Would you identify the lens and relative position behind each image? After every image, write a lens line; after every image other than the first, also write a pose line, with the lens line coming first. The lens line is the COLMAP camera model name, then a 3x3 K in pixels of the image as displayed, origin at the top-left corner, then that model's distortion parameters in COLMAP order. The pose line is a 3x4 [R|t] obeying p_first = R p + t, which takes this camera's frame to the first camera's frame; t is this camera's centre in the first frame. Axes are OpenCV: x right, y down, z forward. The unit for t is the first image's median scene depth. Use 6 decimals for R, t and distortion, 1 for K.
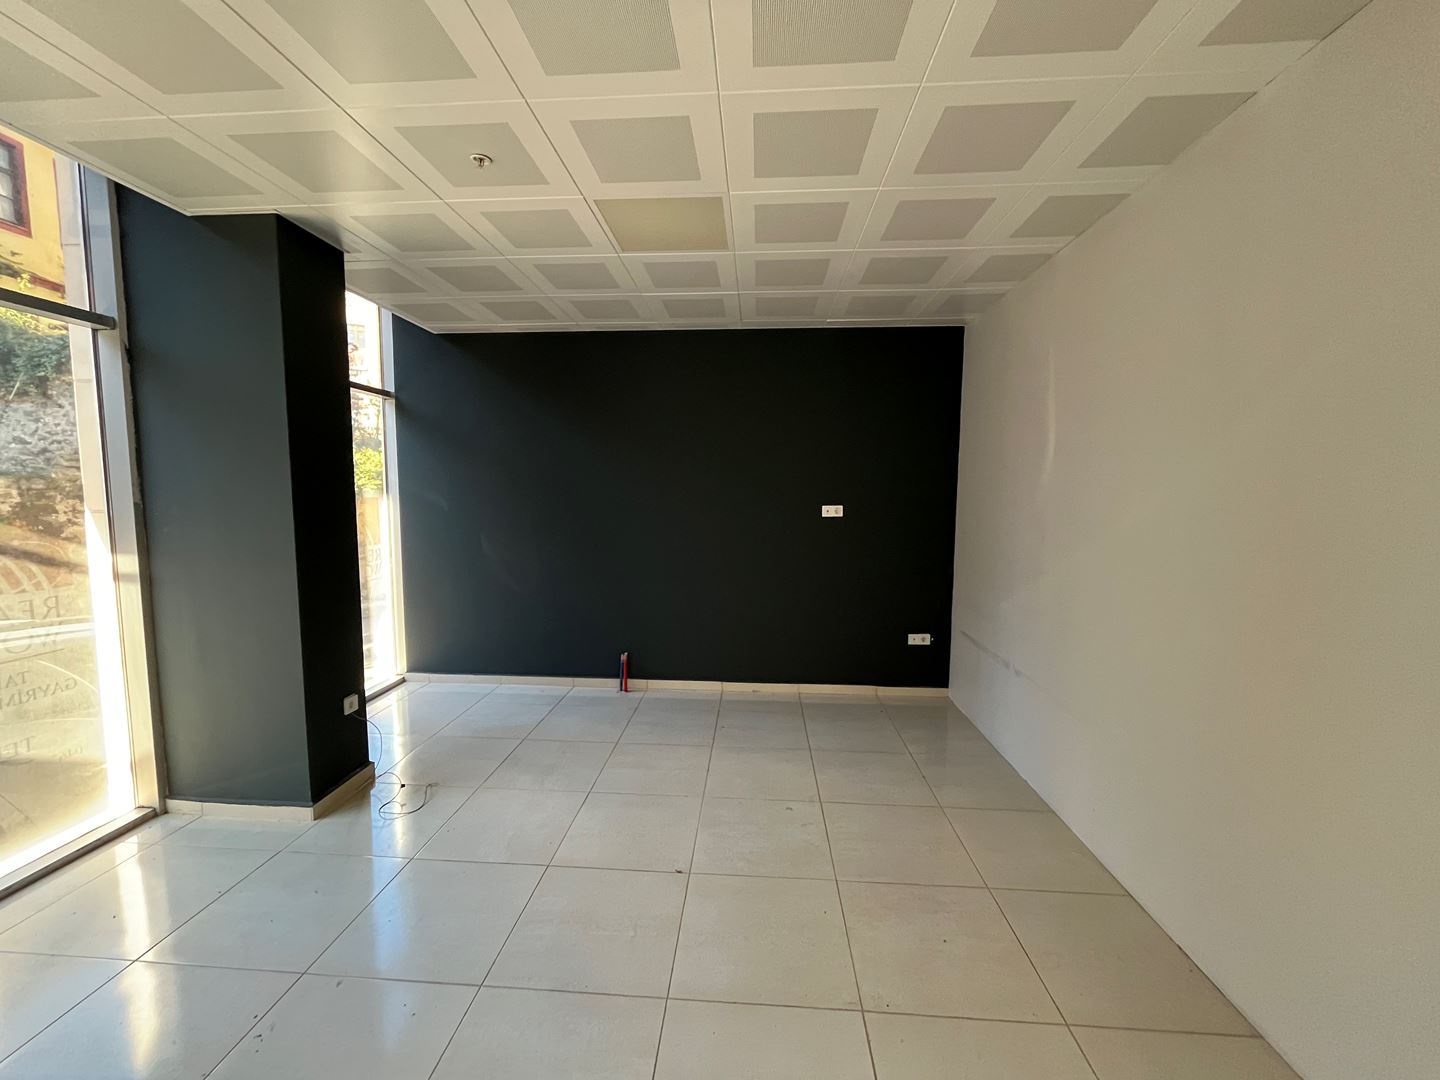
lens RADIAL K [[586.2, 0, 718.4], [0, 586.2, 539.4], [0, 0, 1]] dist [0.001690, 0.000154]
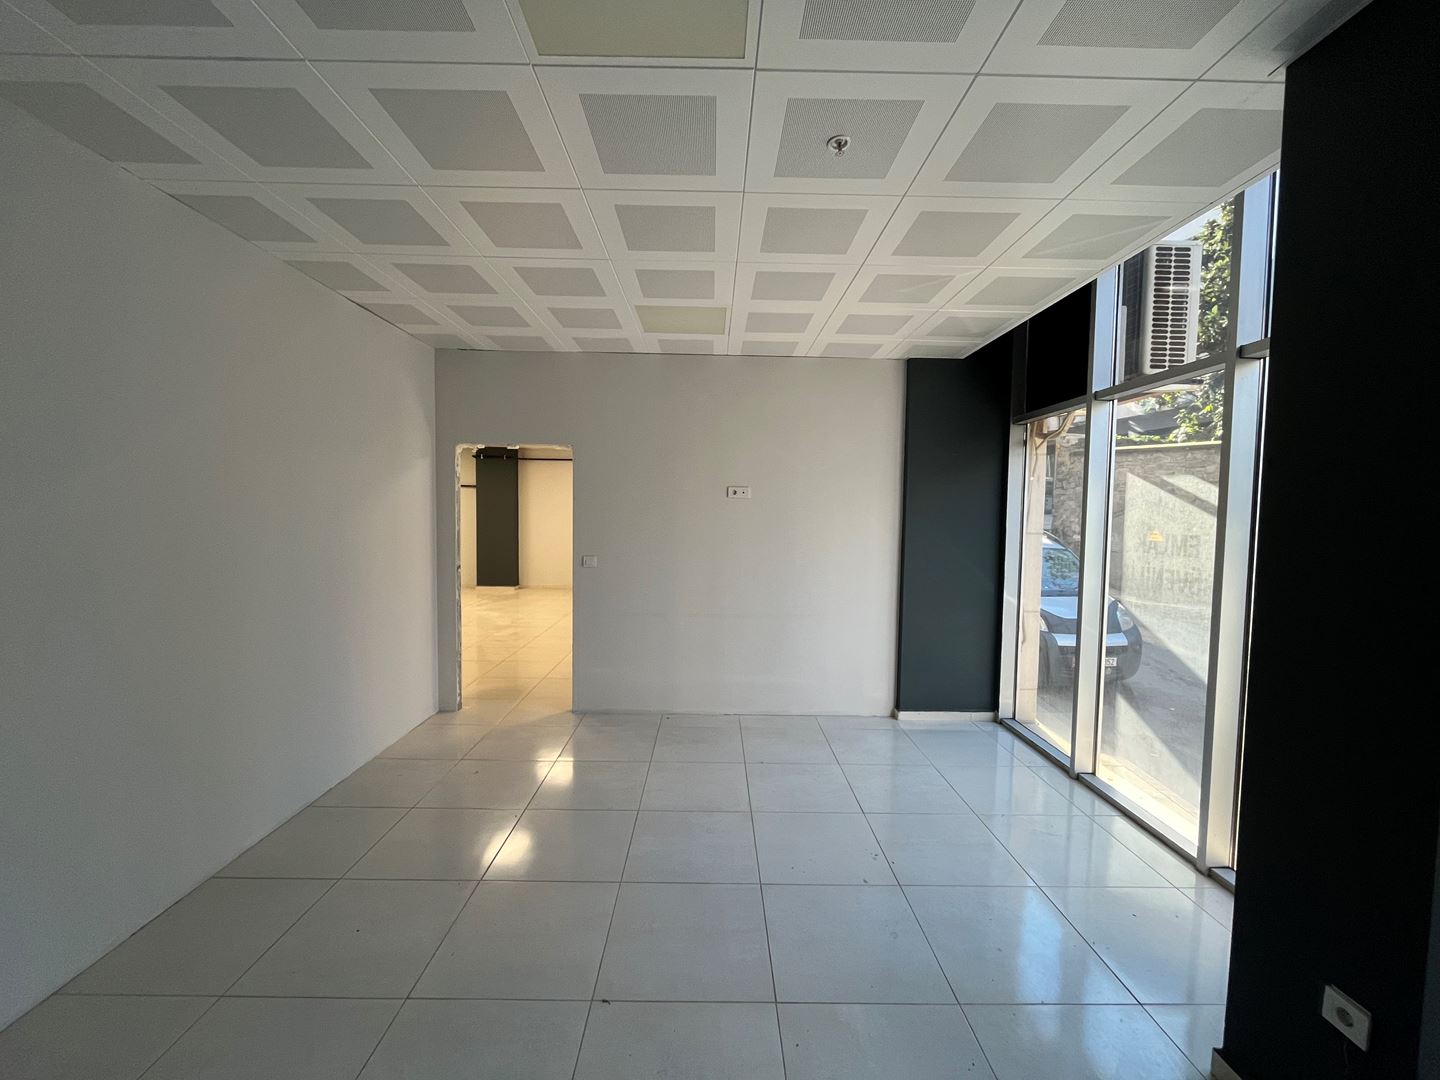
lens RADIAL K [[586.2, 0, 719.7], [0, 586.2, 541.5], [0, 0, 1]] dist [0.001690, 0.000154]
pose [[-0.996311, -0.015990, -0.084308, -0.043928], [-0.027444, 0.990260, 0.136496, -0.045242], [0.081304, 0.138306, -0.987047, 0.512257]]
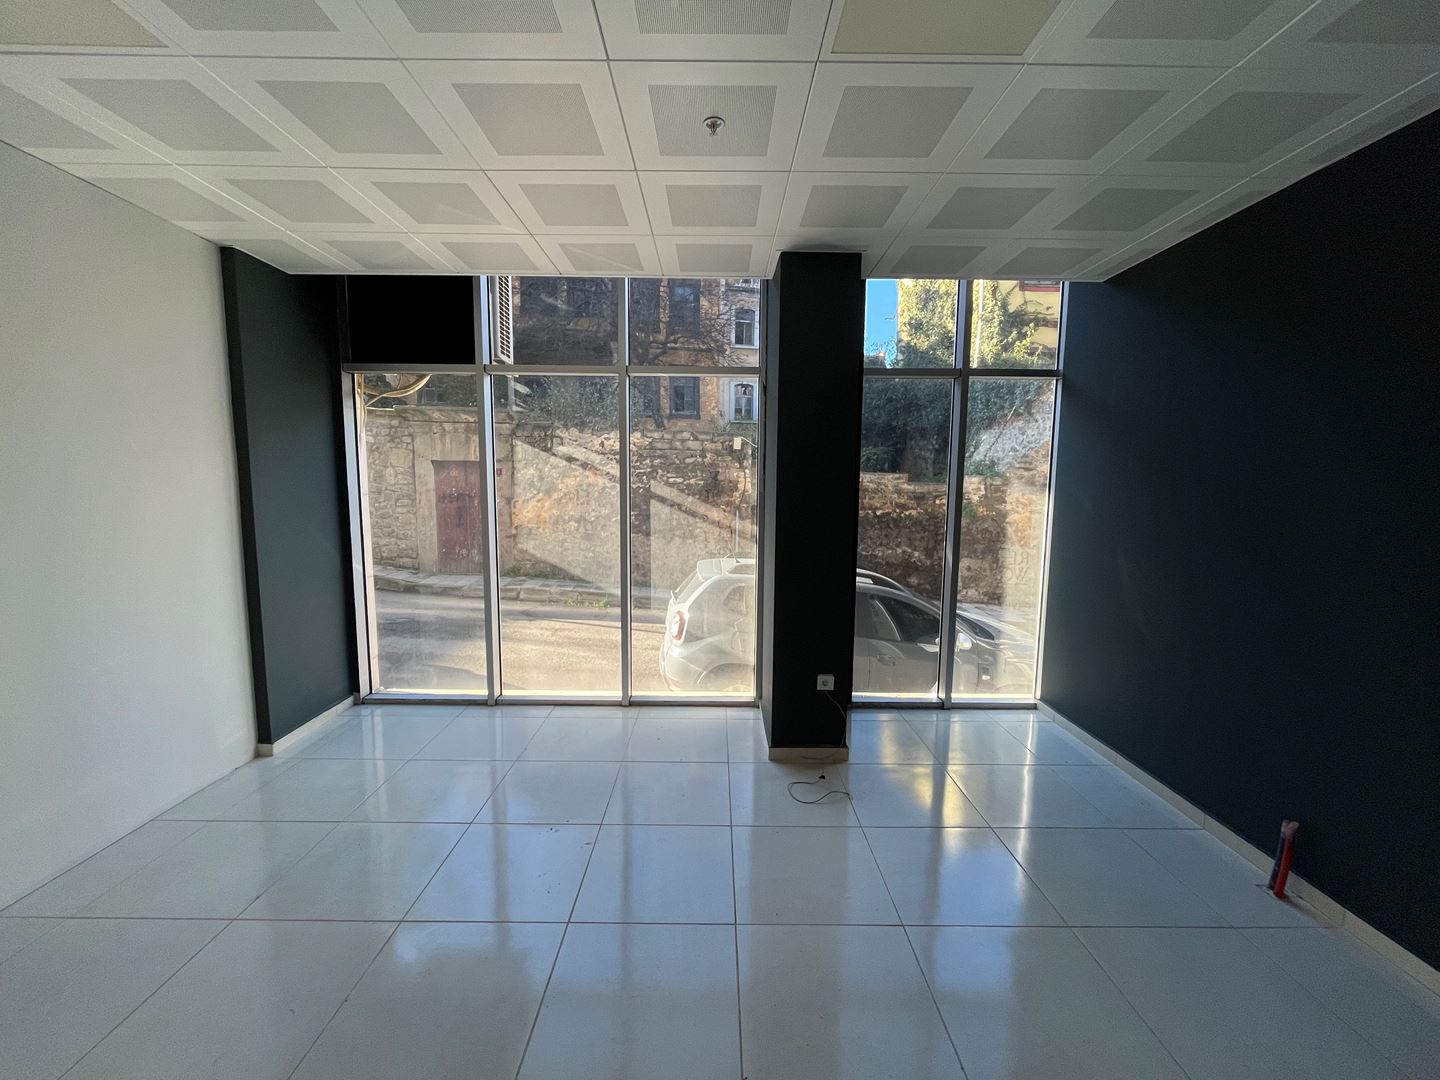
lens RADIAL K [[586.2, 0, 719.9], [0, 586.2, 542.7], [0, 0, 1]] dist [0.001690, 0.000154]
pose [[0.080363, 0.104851, -0.991236, 0.153430], [-0.097005, 0.990554, 0.096914, -0.023221], [0.992034, 0.088367, 0.089775, 0.260902]]
